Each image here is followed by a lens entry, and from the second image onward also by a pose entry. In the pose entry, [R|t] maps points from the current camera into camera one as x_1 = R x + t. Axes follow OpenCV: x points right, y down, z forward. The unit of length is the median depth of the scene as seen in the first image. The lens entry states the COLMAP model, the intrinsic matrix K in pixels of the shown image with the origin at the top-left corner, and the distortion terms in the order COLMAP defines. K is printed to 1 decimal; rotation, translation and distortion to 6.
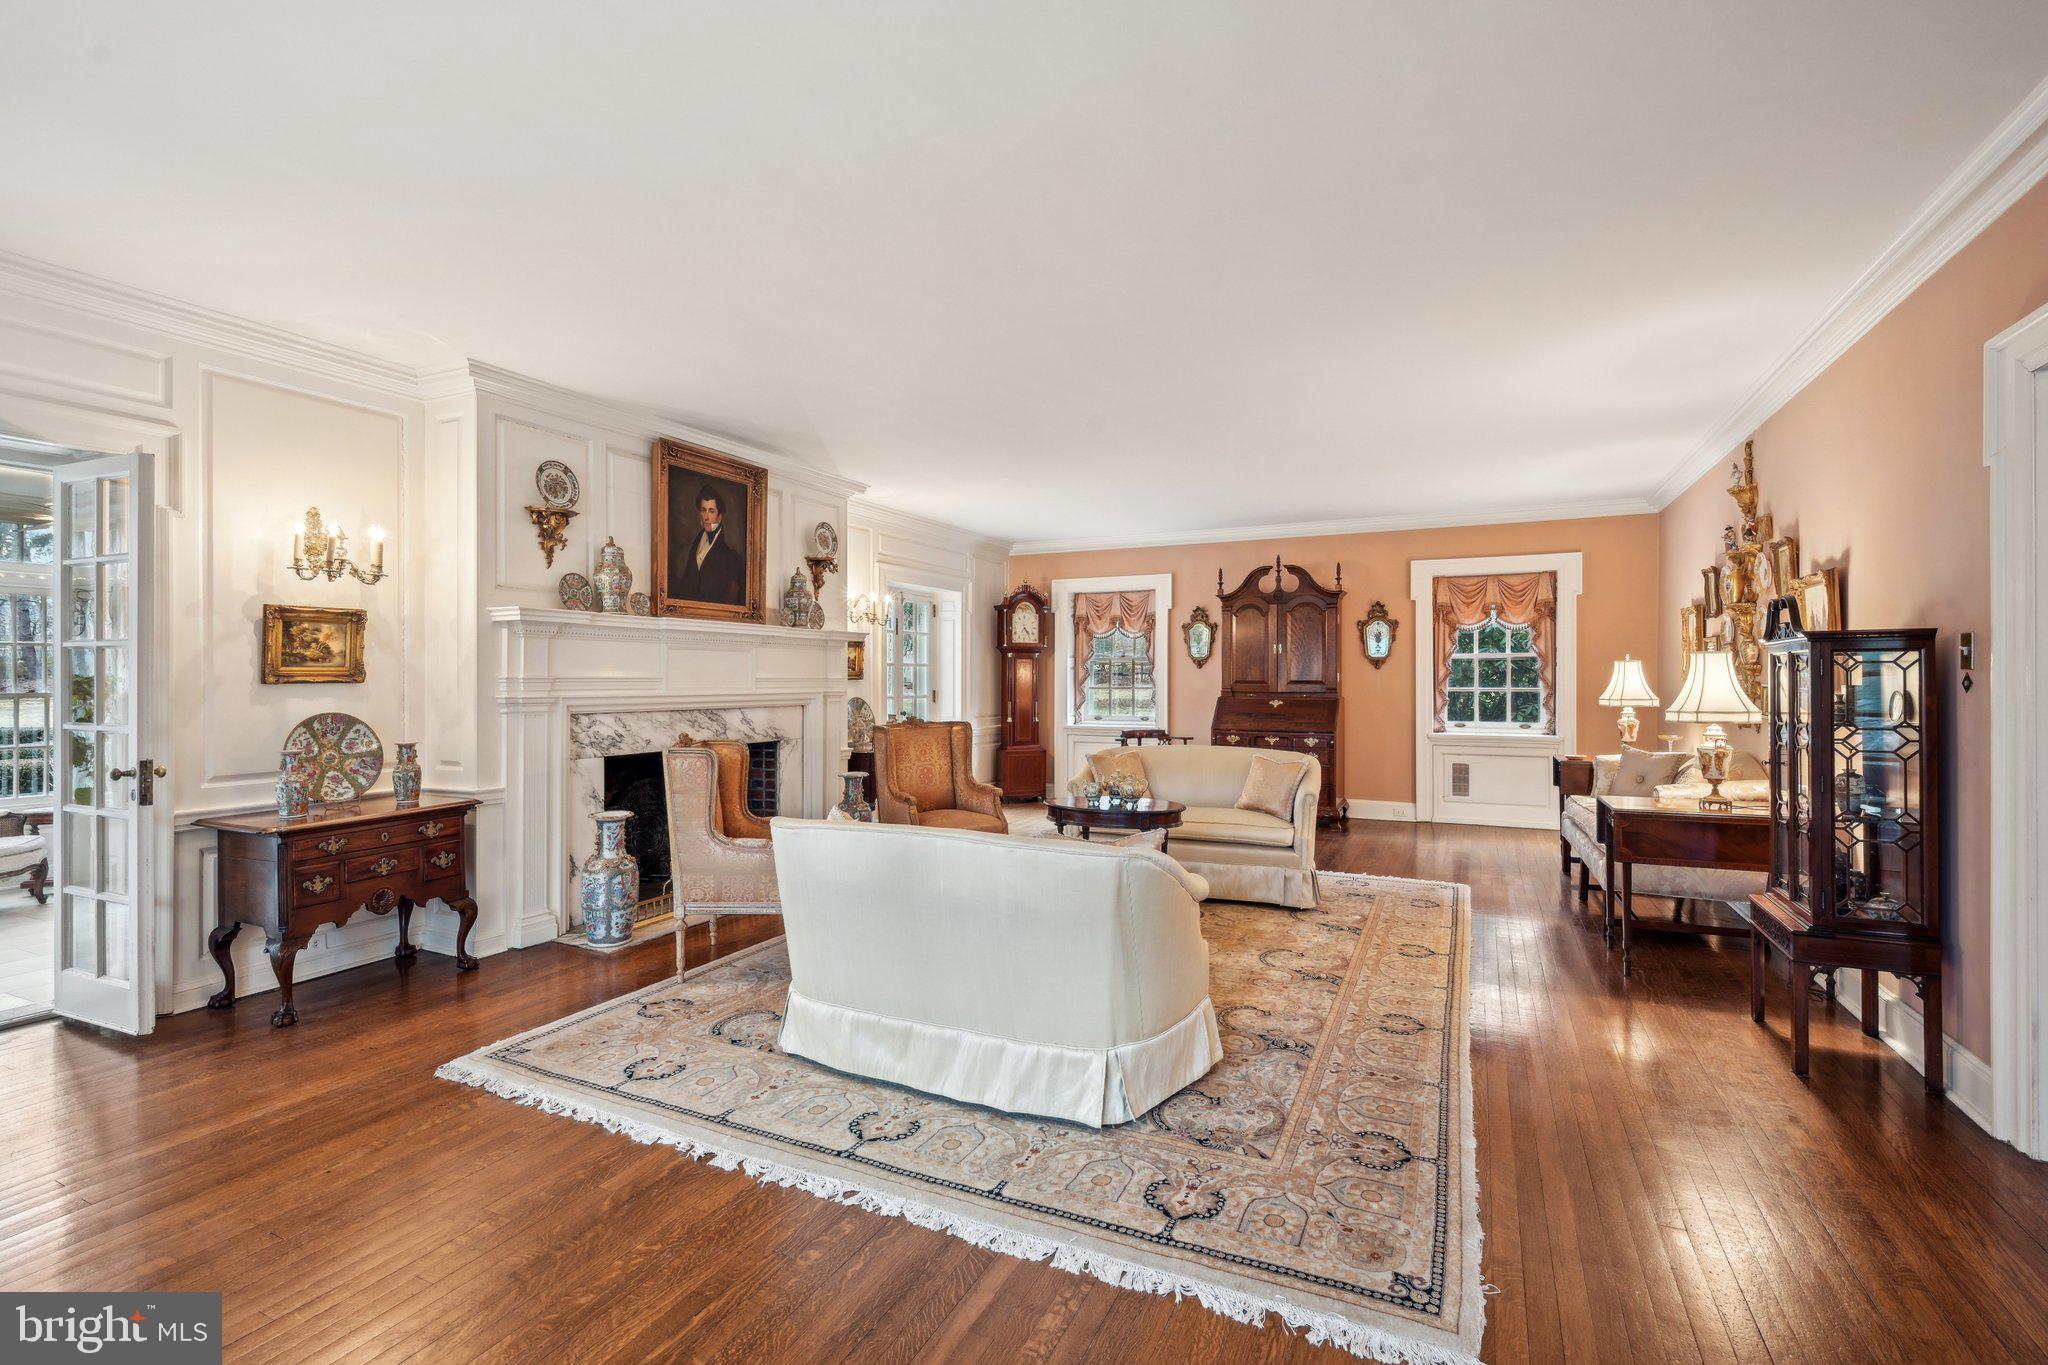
lens RADIAL K [[923.2, 0, 1020.9], [0, 923.2, 676.1], [0, 0, 1]] dist [0.000851, 0.000192]
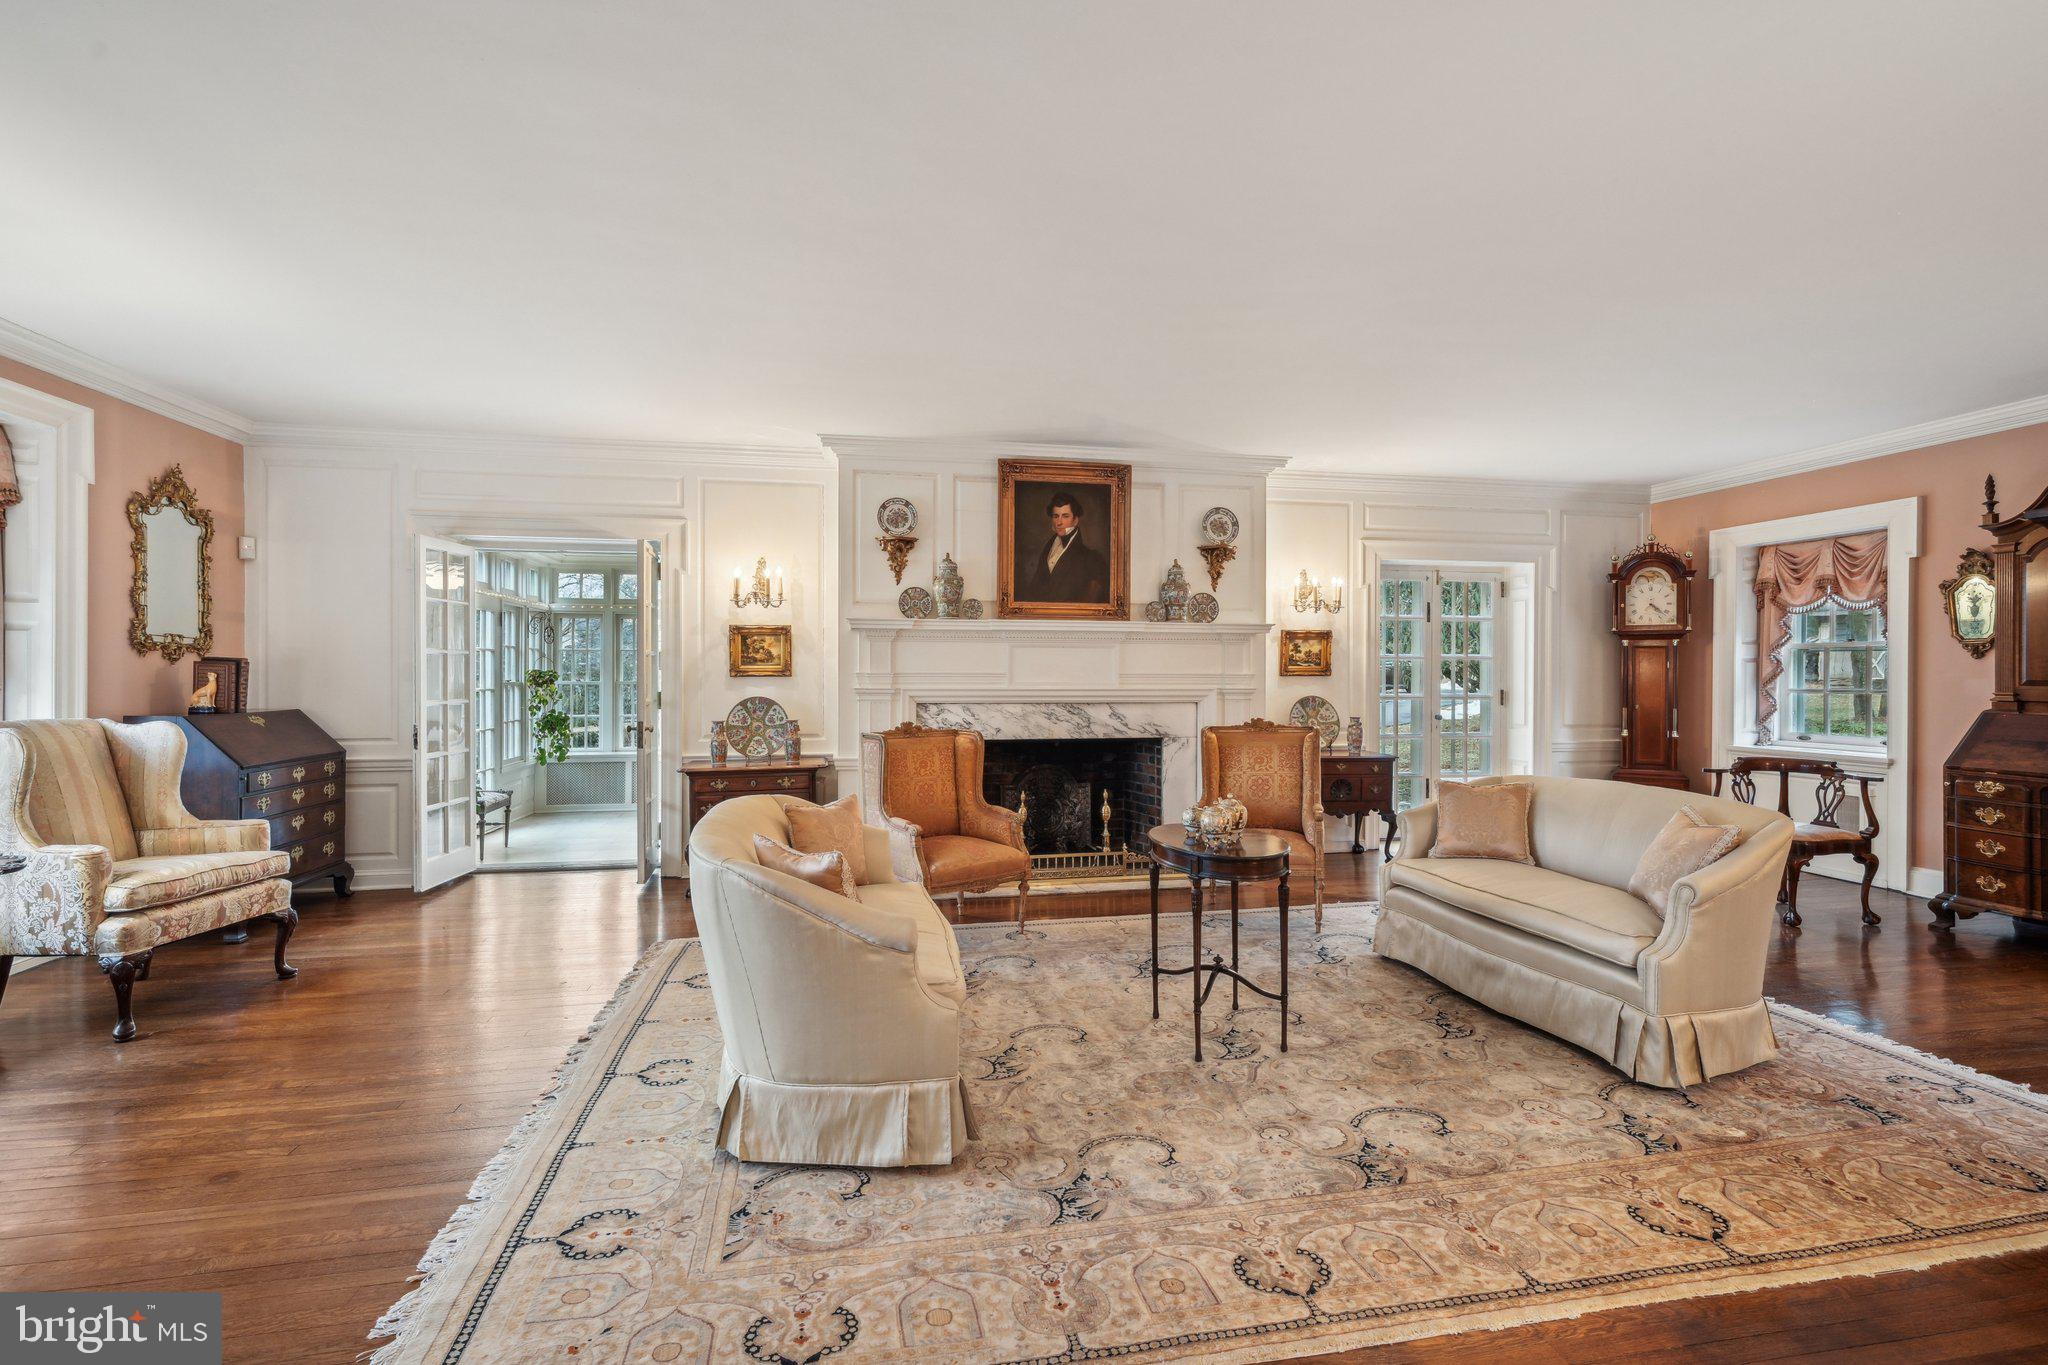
lens RADIAL K [[923.2, 0, 1019.2], [0, 923.2, 675.6], [0, 0, 1]] dist [0.000851, 0.000192]
pose [[0.595308, 0.002651, -0.803493, 0.514837], [-0.000709, 0.999996, 0.002774, 0.001383], [0.803497, -0.001082, 0.595307, 0.345758]]
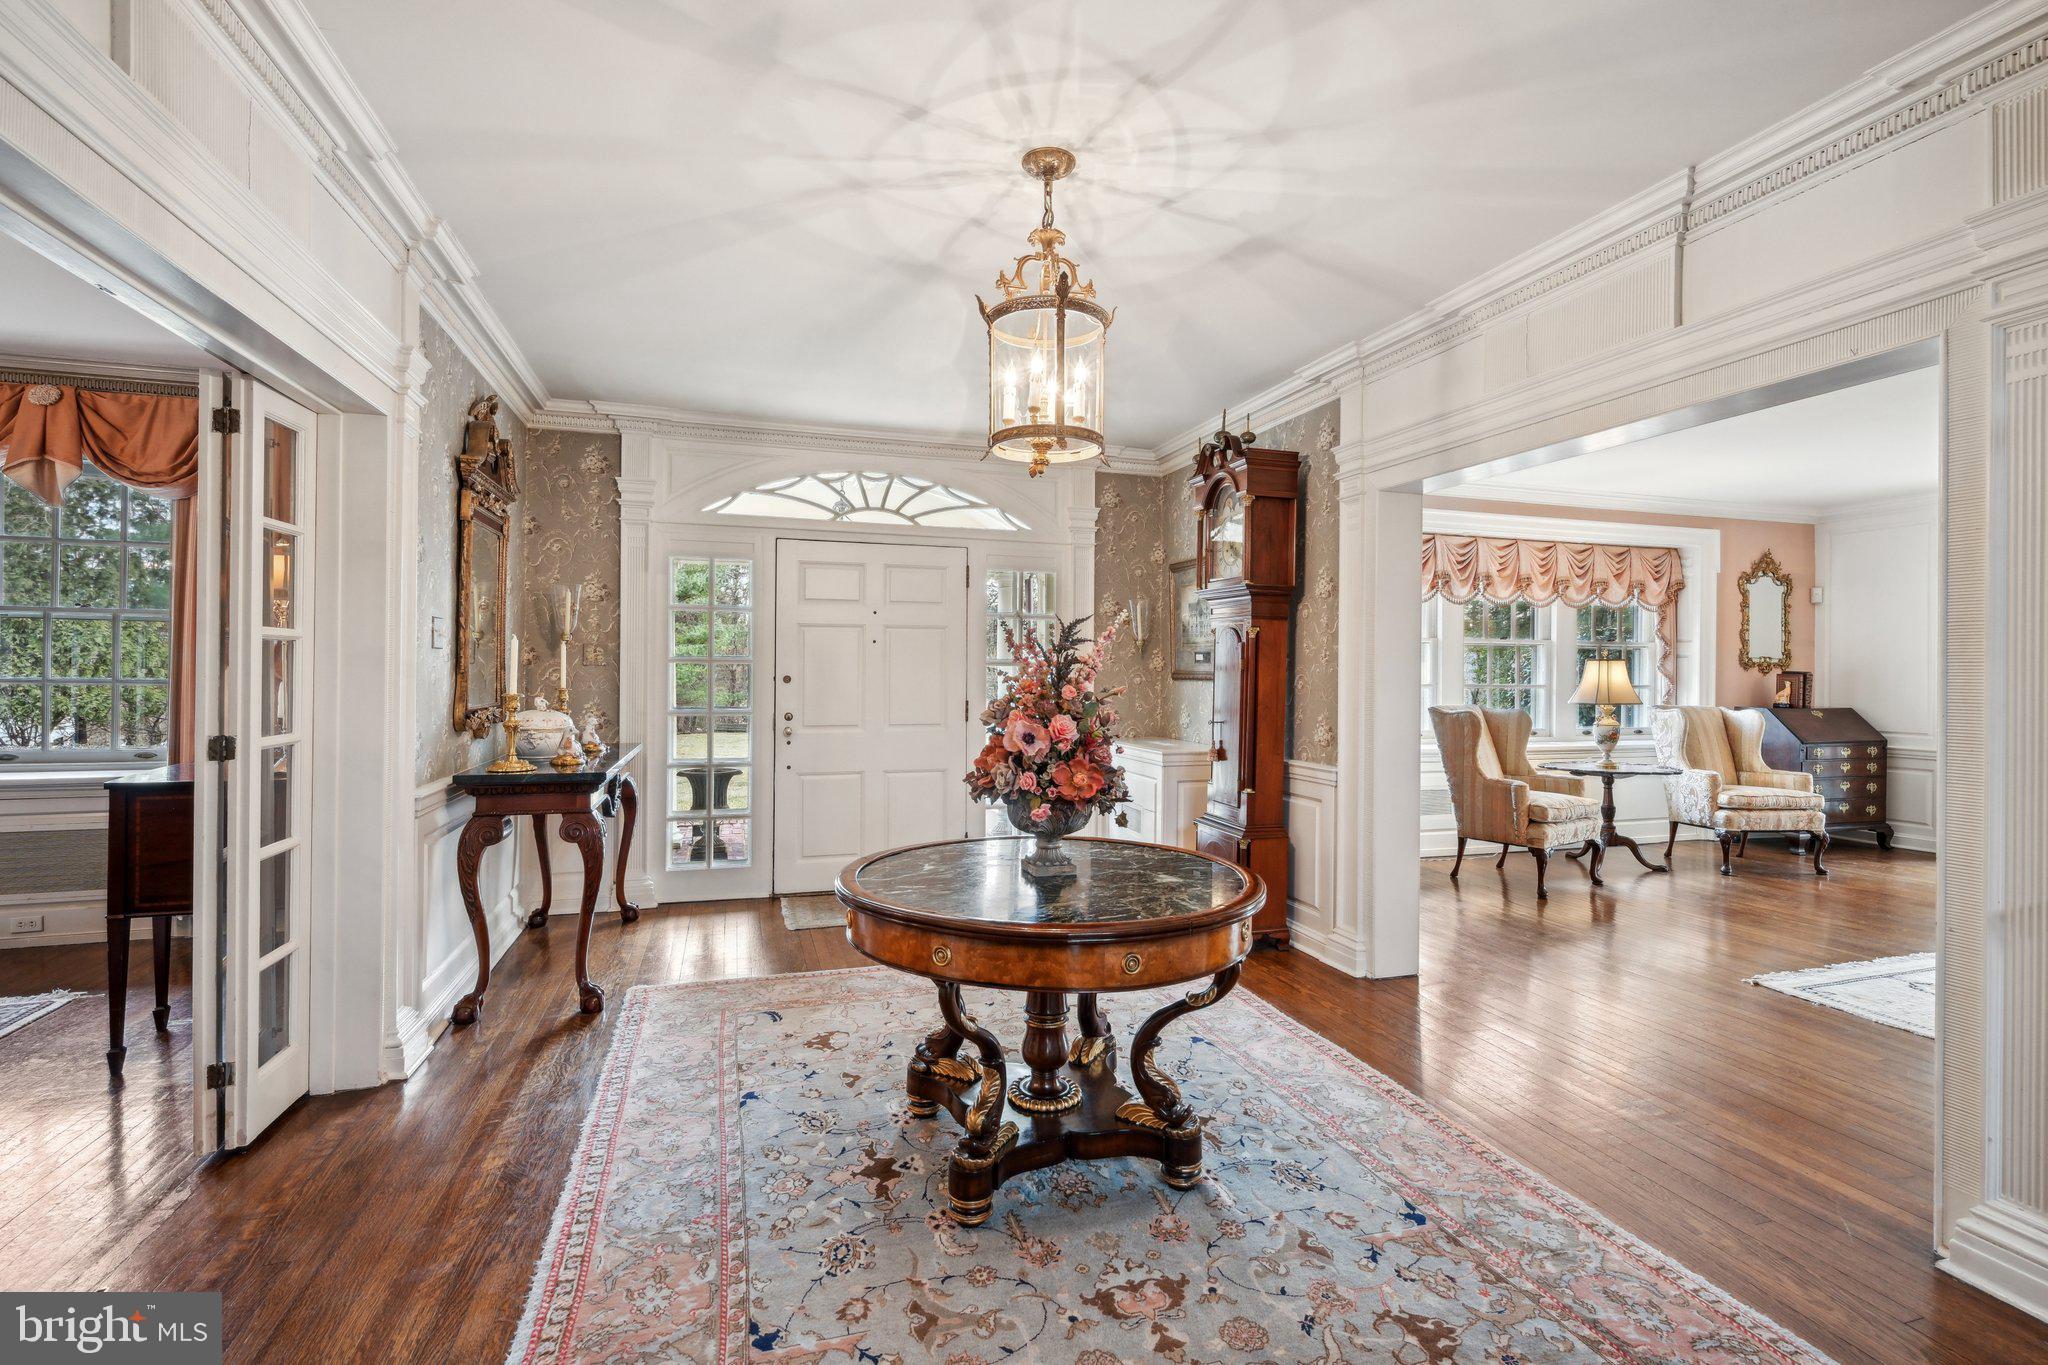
lens RADIAL K [[923.2, 0, 1027.8], [0, 923.2, 674.3], [0, 0, 1]] dist [0.000851, 0.000192]
pose [[-0.727157, -0.006381, -0.686442, 1.146862], [-0.007000, 0.999974, -0.001880, 0.001737], [0.686436, 0.003438, -0.727182, 0.483256]]
